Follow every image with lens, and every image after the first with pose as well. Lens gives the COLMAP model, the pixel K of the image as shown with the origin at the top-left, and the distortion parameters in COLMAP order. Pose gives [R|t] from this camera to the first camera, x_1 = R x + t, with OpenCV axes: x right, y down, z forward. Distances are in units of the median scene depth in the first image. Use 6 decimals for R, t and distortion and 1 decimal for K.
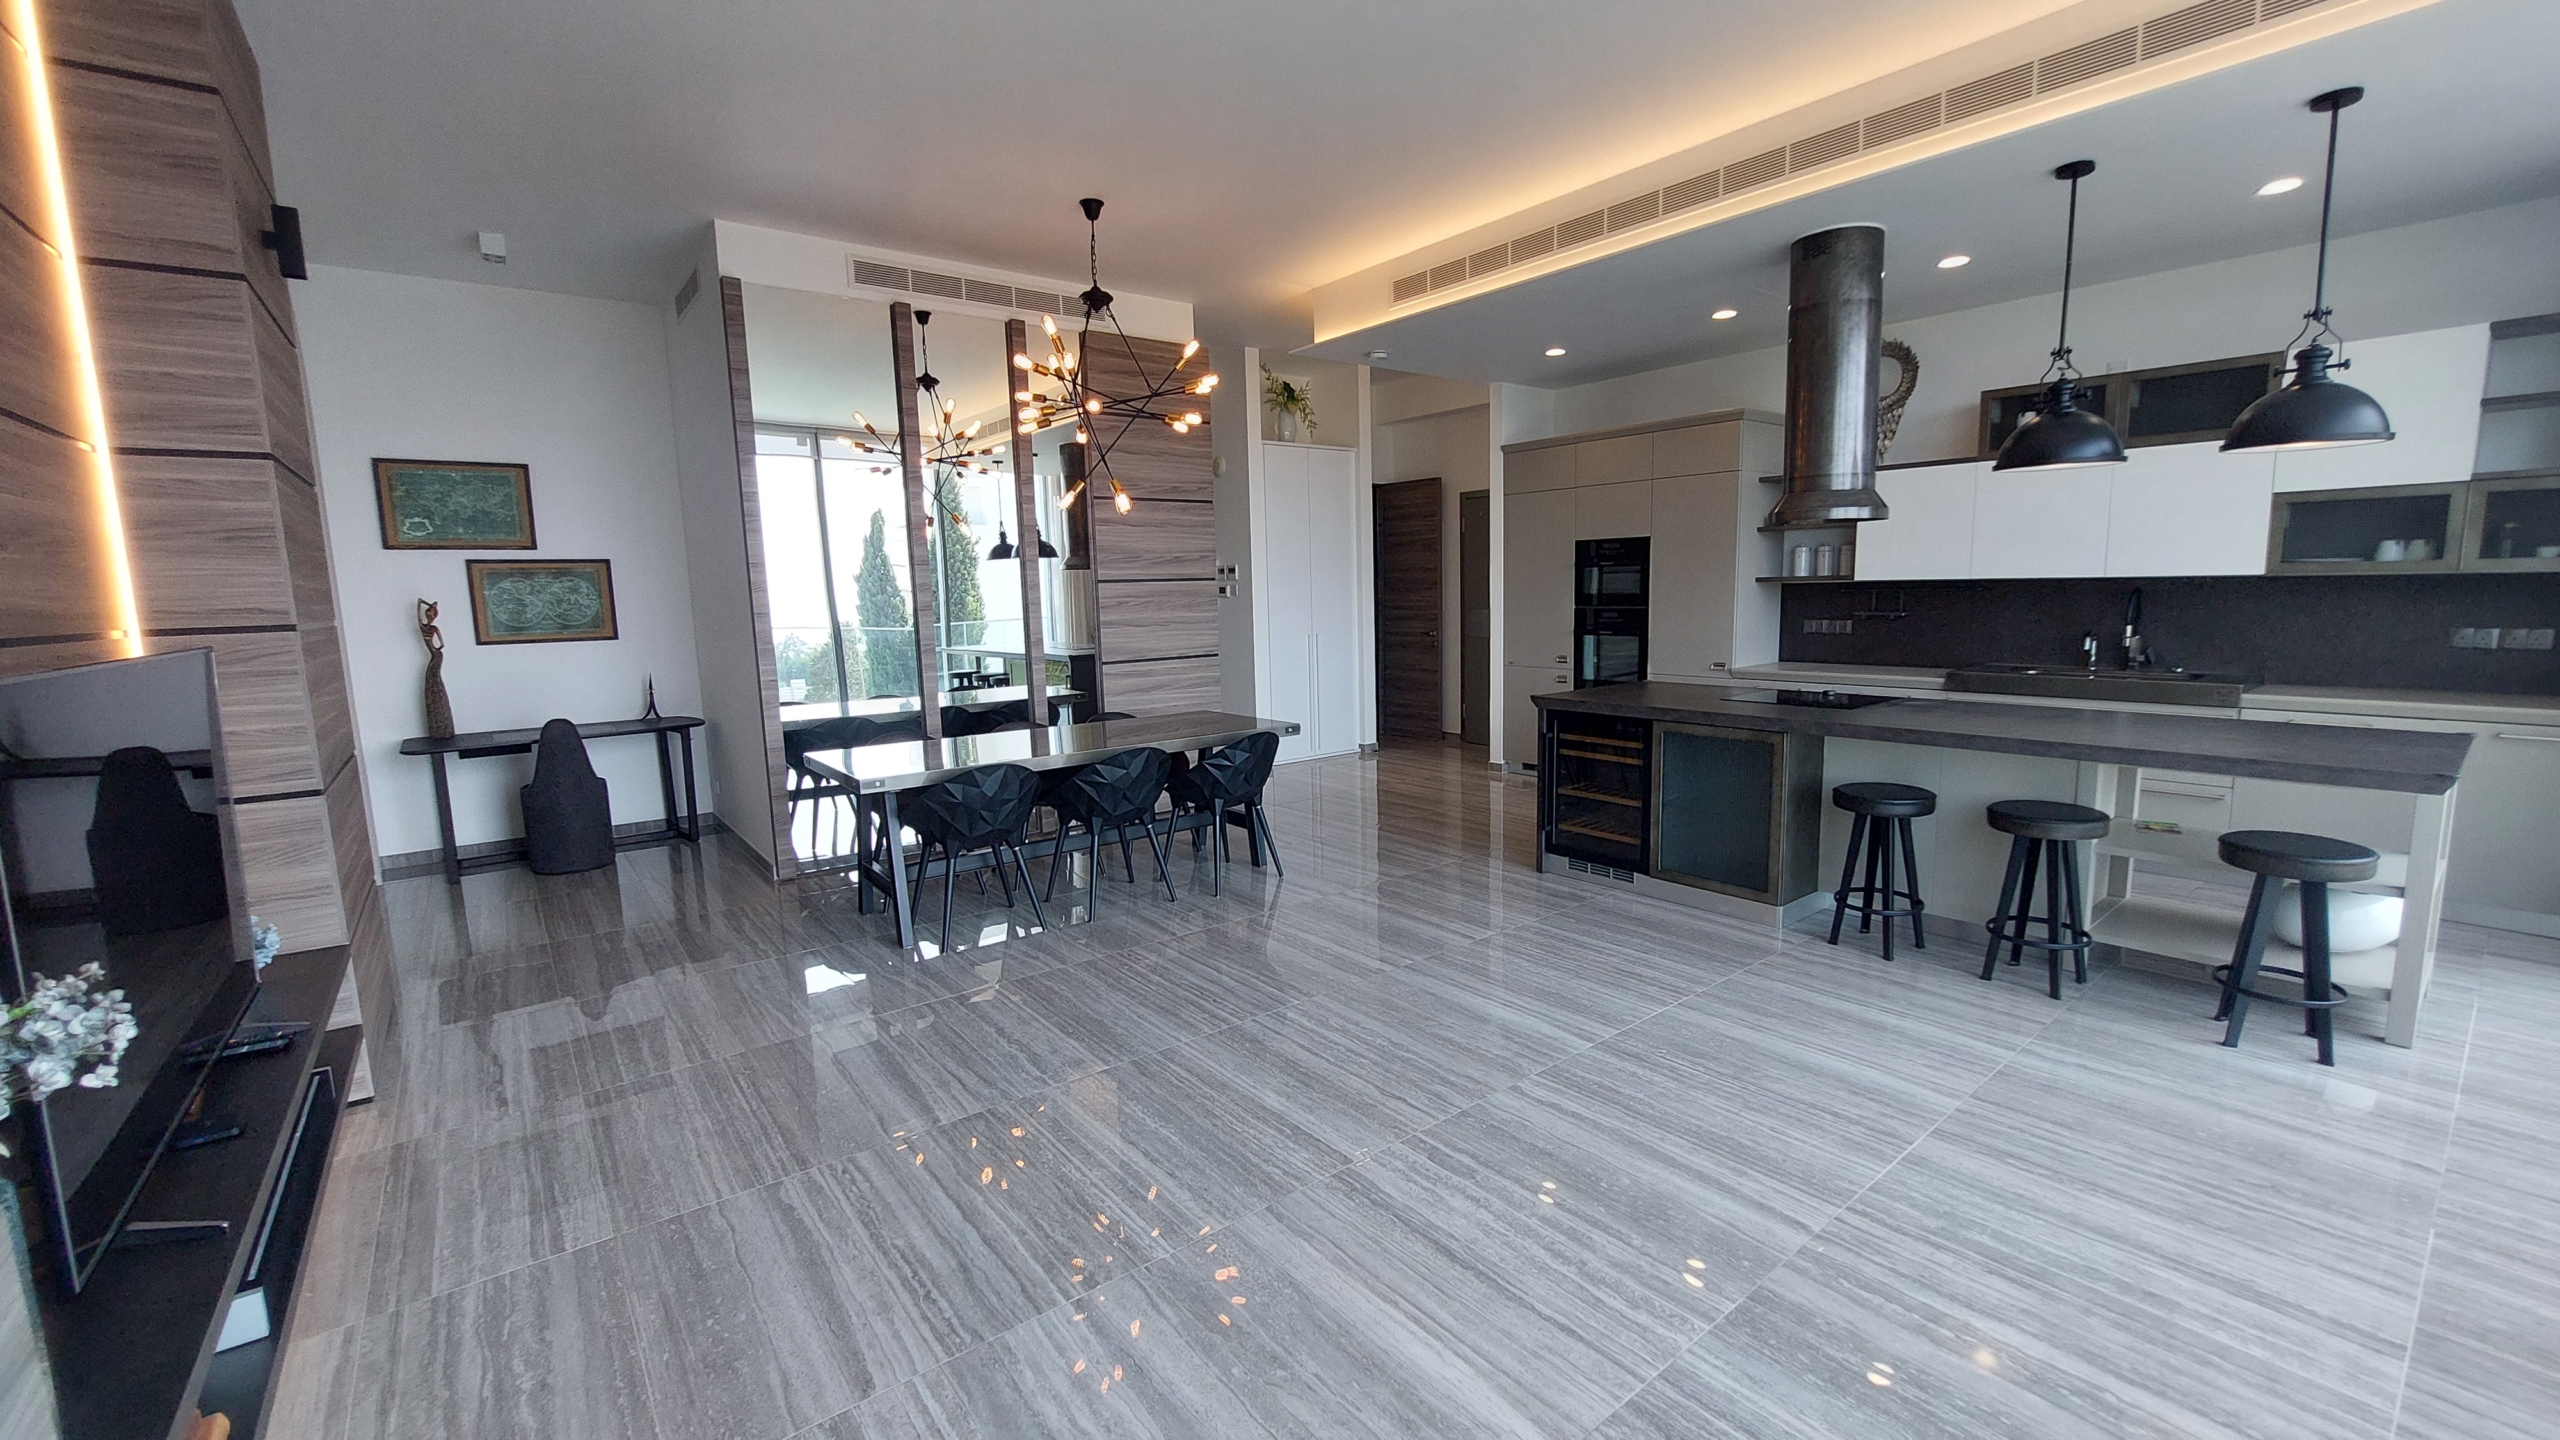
lens RADIAL K [[1024.7, 0, 1288.5], [0, 1024.7, 735.5], [0, 0, 1]] dist [-0.021704, 0.003104]
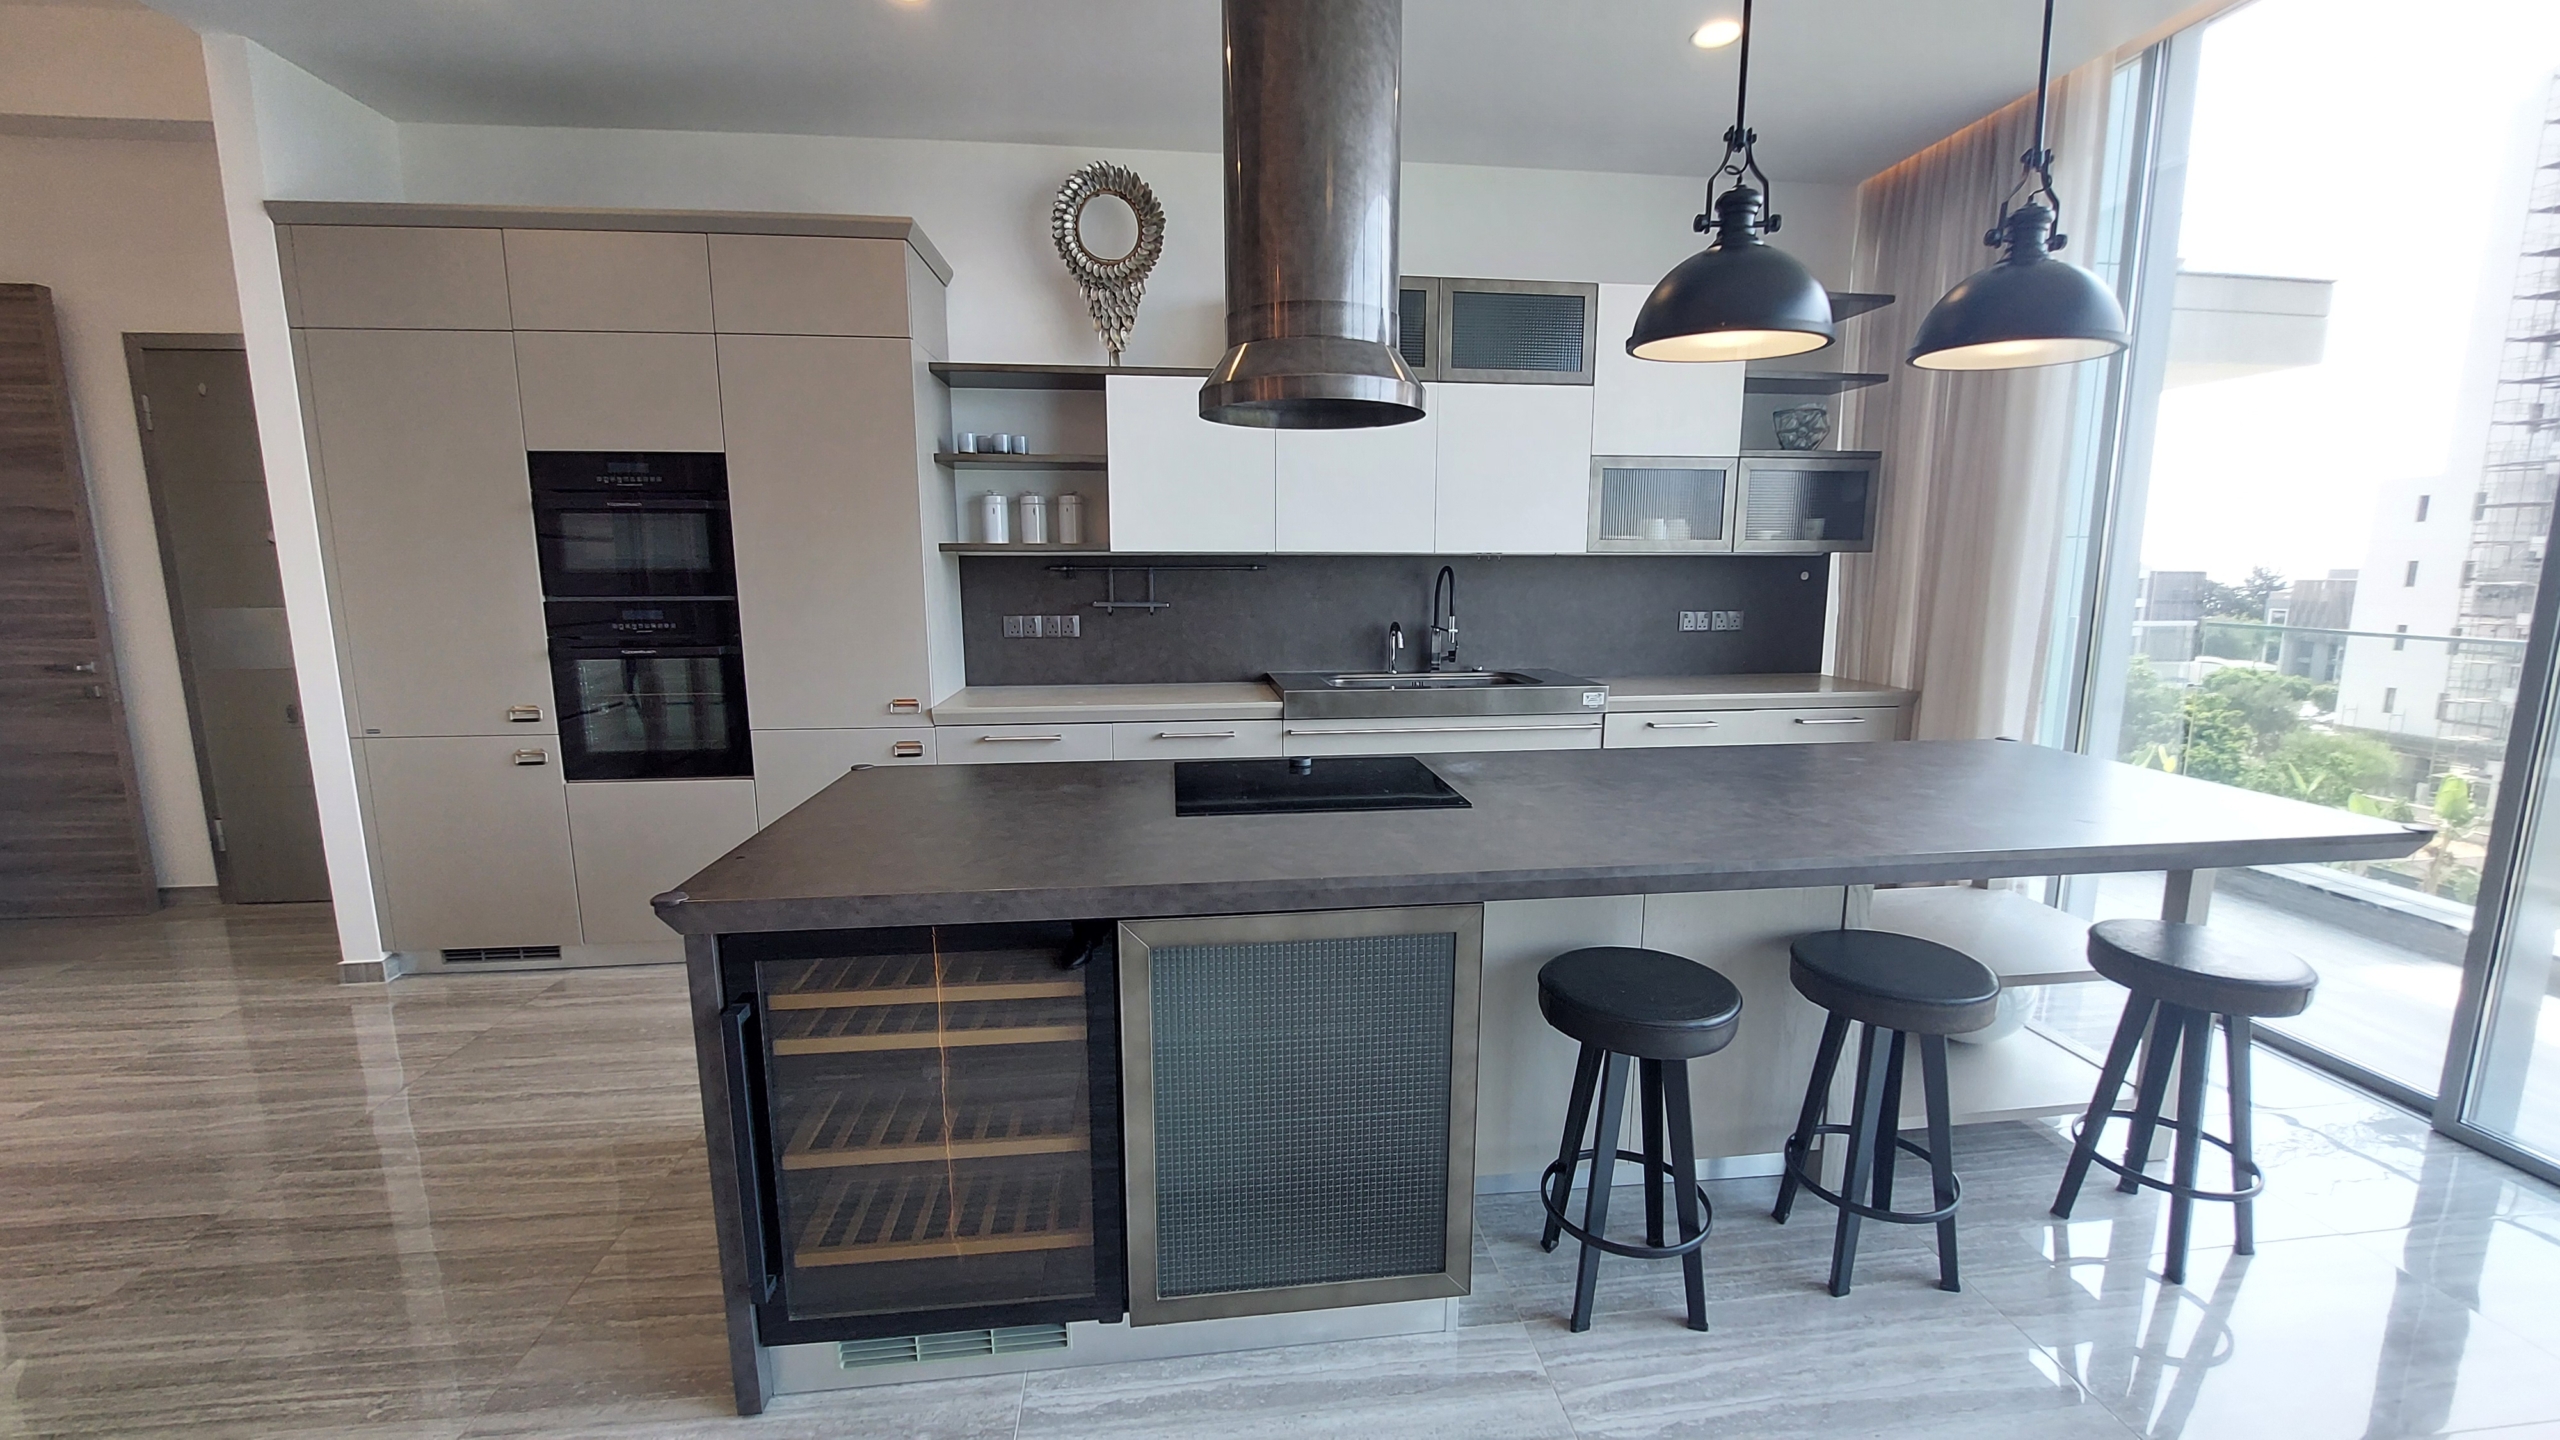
lens RADIAL K [[1012.9, 0, 1301.1], [0, 1012.9, 728.8], [0, 0, 1]] dist [-0.009348, -0.007533]
pose [[0.511328, -0.115900, 0.851534, 0.077626], [0.111570, 0.991431, 0.067945, -0.073339], [-0.852112, 0.060264, 0.519878, 0.580499]]
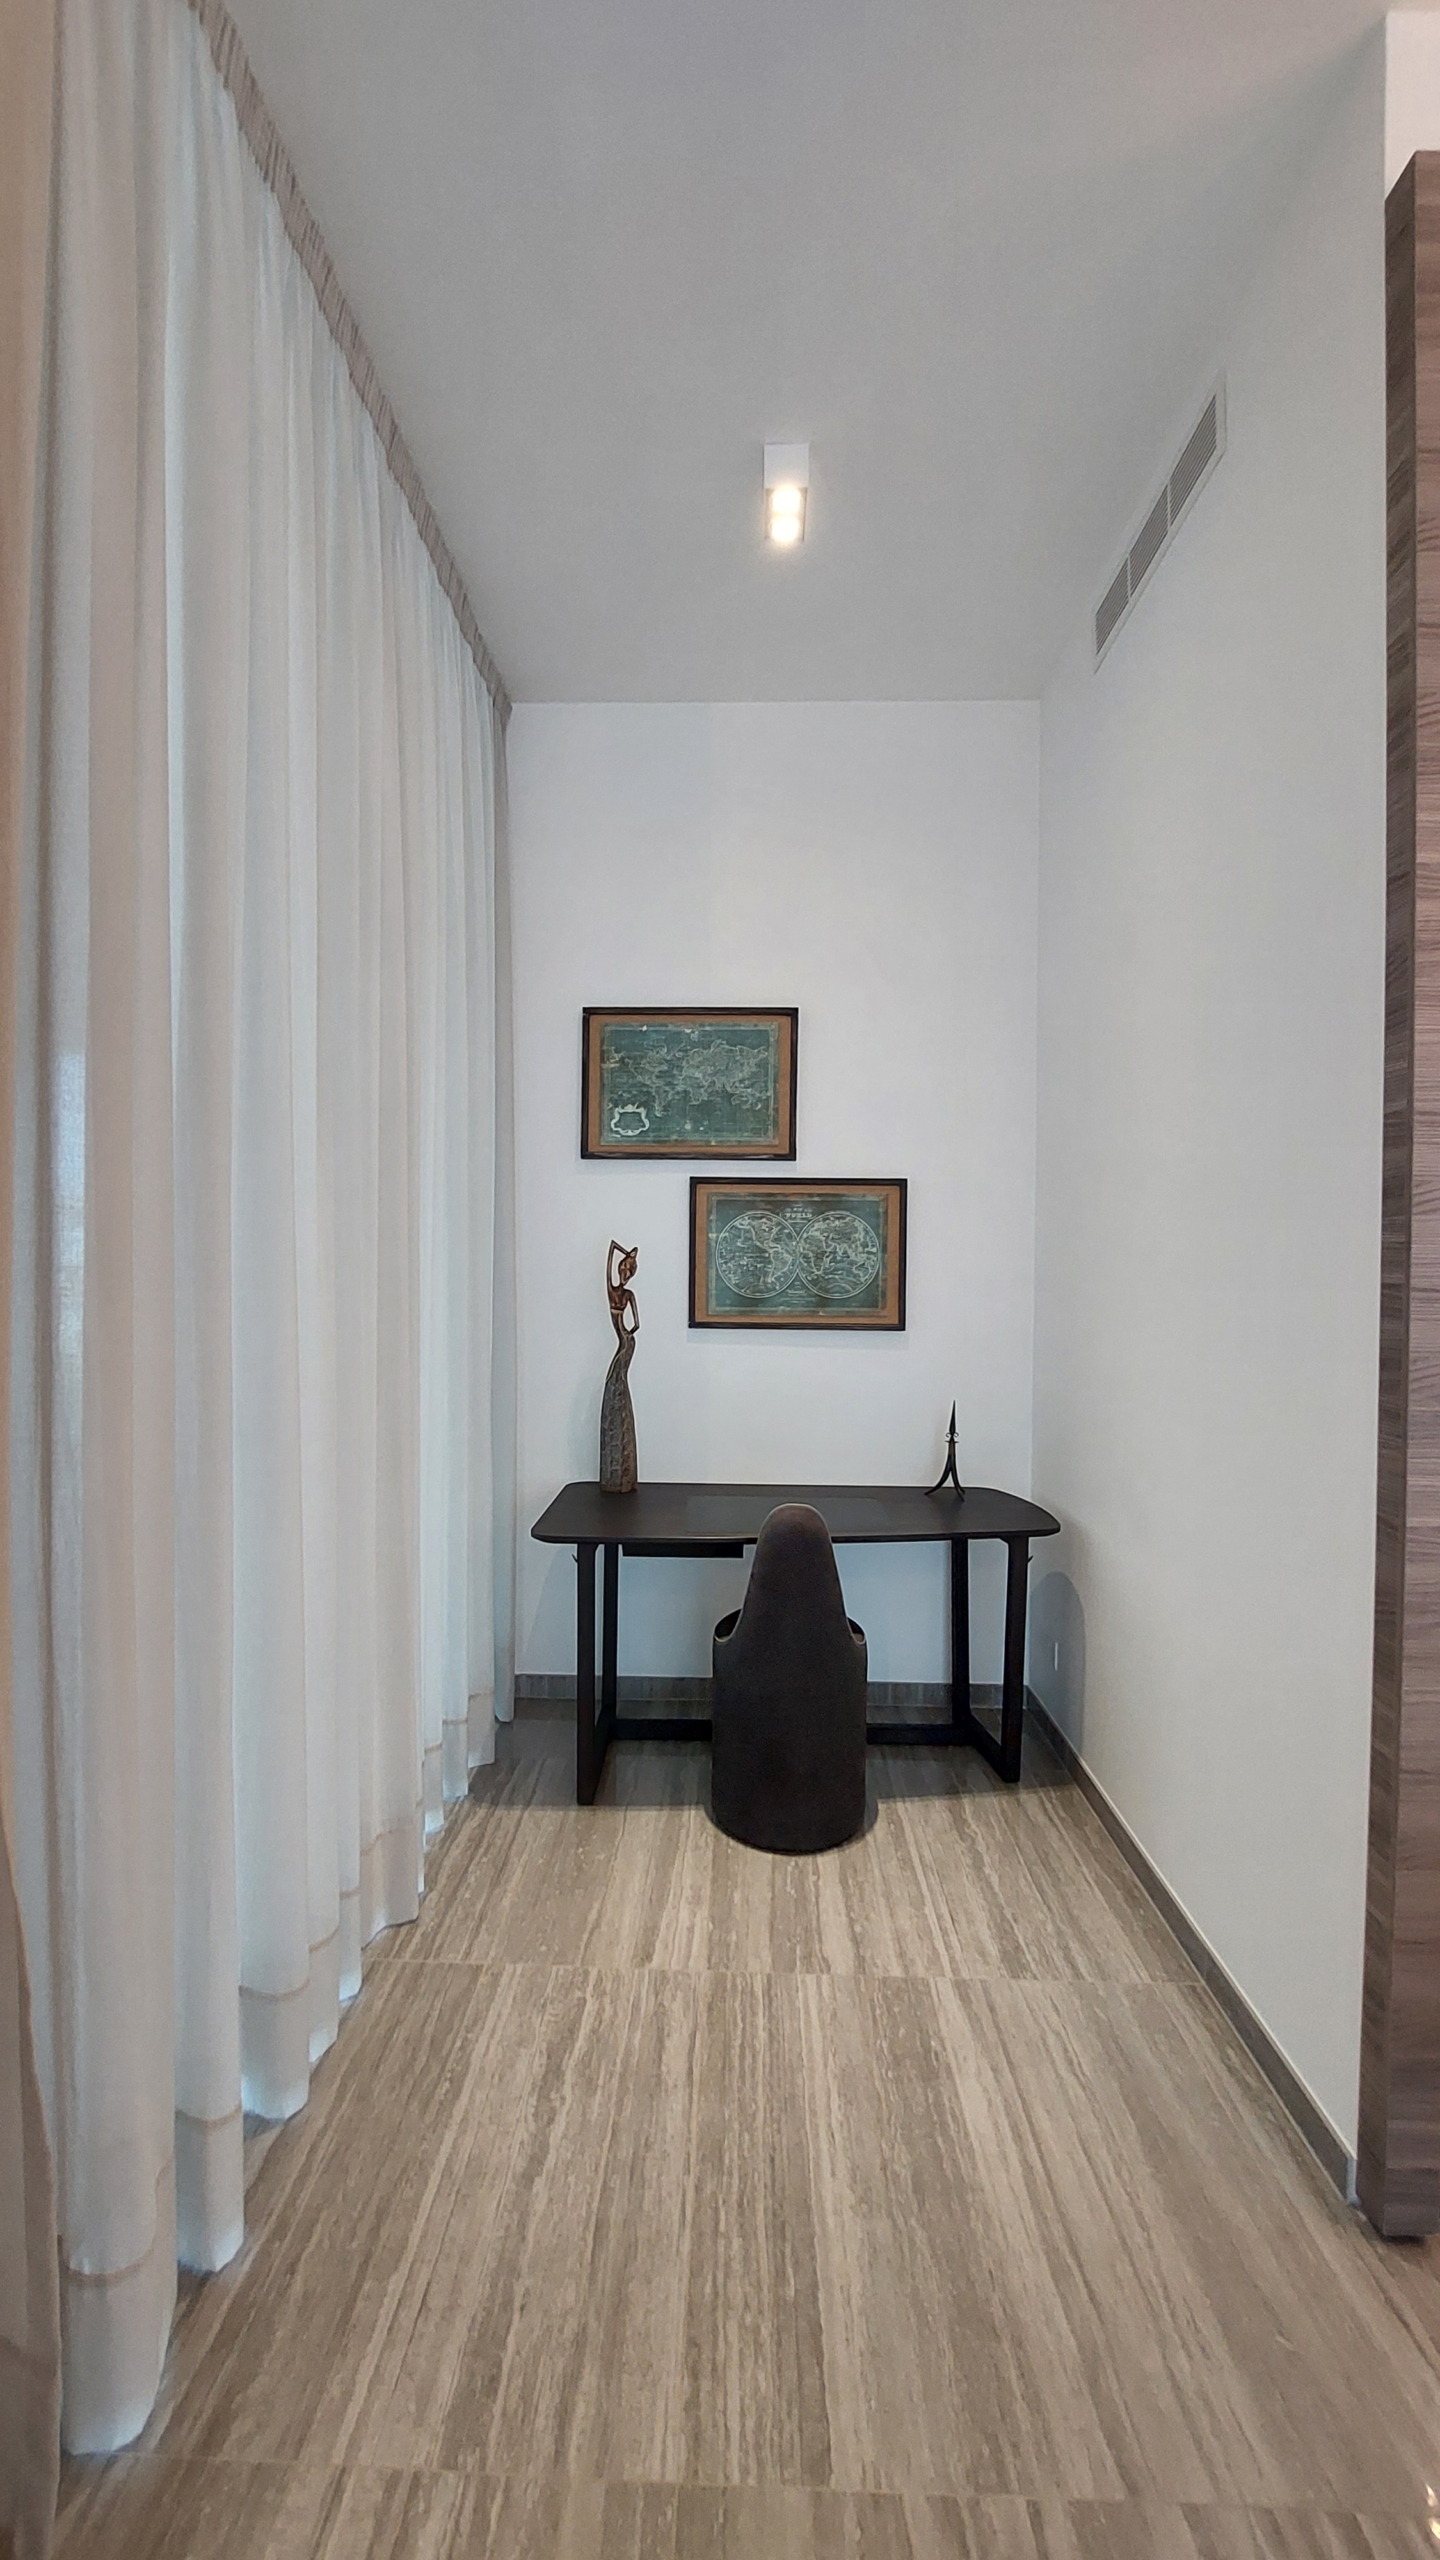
lens RADIAL K [[1024.7, 0, 720.0], [0, 1024.7, 1280.0], [0, 0, 1]] dist [-0.021704, 0.003104]
pose [[0.766150, 0.030471, -0.641938, -0.423818], [-0.116974, 0.988802, -0.092672, -0.064626], [0.631926, 0.146091, 0.761135, 0.572992]]
